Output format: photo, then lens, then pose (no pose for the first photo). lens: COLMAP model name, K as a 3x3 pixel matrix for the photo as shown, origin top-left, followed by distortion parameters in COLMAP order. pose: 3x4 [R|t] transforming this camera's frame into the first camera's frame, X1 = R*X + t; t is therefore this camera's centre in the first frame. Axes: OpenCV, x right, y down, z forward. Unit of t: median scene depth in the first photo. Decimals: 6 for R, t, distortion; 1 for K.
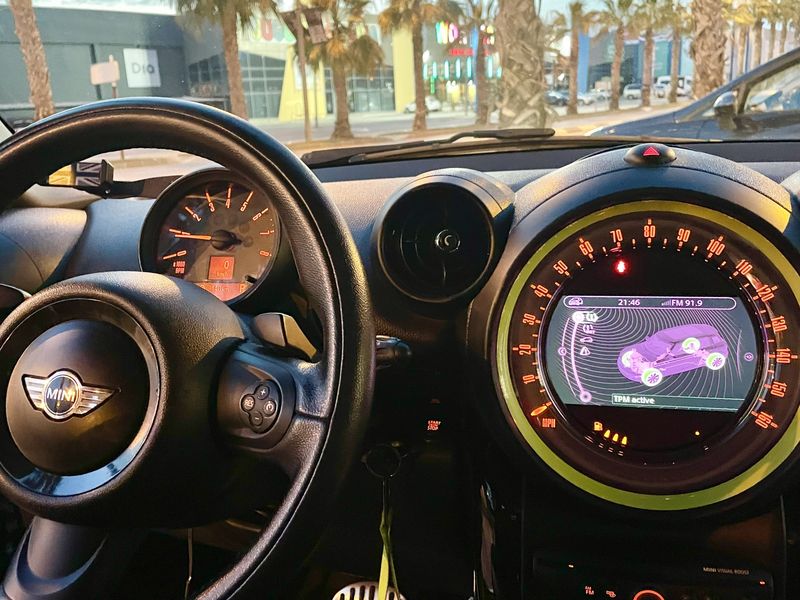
lens RADIAL K [[642.3, 0, 415.8], [0, 642.3, 299.4], [0, 0, 1]] dist [0.111174, -0.149340]
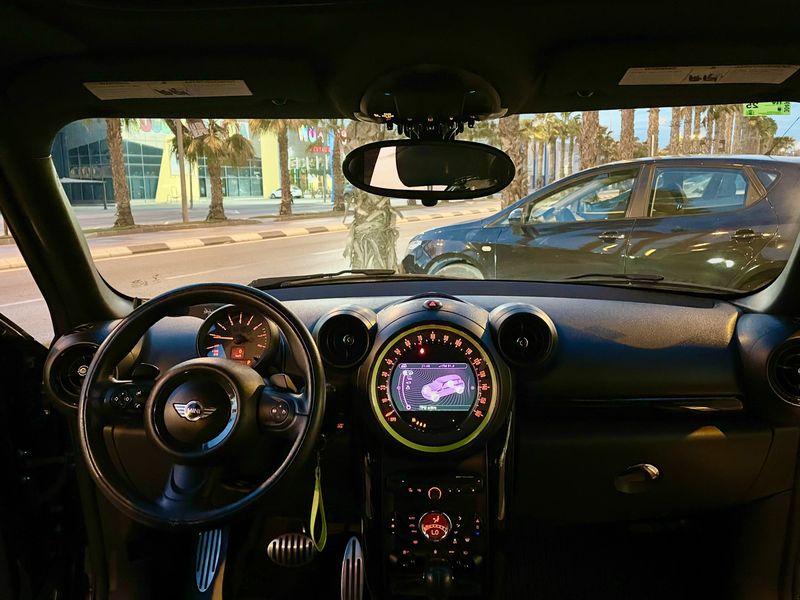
lens RADIAL K [[642.3, 0, 415.8], [0, 642.3, 299.4], [0, 0, 1]] dist [0.111174, -0.149340]
pose [[0.972975, 0.005167, 0.230855, -0.233492], [0.015118, 0.996179, -0.086014, -0.034235], [-0.230417, 0.087180, 0.969179, -1.203288]]
